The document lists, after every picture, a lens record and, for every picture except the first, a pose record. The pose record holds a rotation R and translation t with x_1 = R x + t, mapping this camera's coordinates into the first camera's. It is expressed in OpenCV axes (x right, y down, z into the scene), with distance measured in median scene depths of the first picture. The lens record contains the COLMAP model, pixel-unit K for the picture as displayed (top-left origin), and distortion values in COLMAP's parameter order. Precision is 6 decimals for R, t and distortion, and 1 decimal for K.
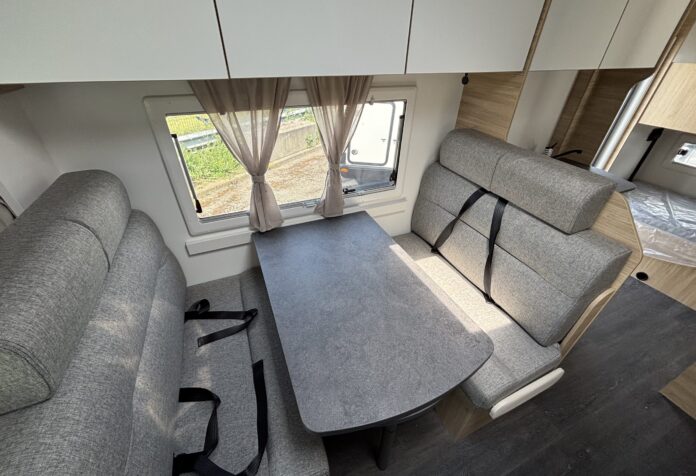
lens RADIAL K [[277.9, 0, 346.7], [0, 277.9, 234.1], [0, 0, 1]] dist [-0.001920, 0.000118]
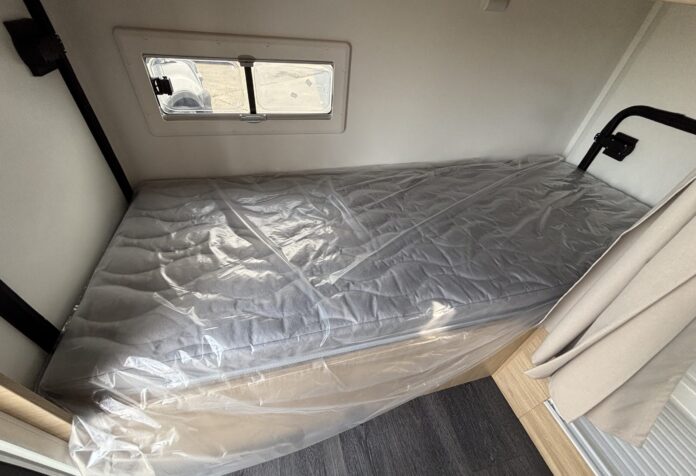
lens RADIAL K [[277.9, 0, 345.5], [0, 277.9, 238.9], [0, 0, 1]] dist [-0.001920, 0.000118]
pose [[0.138776, -0.648218, 0.748702, 0.837503], [0.493057, 0.700880, 0.515424, -0.222931], [-0.858858, 0.297624, 0.416874, 0.697208]]
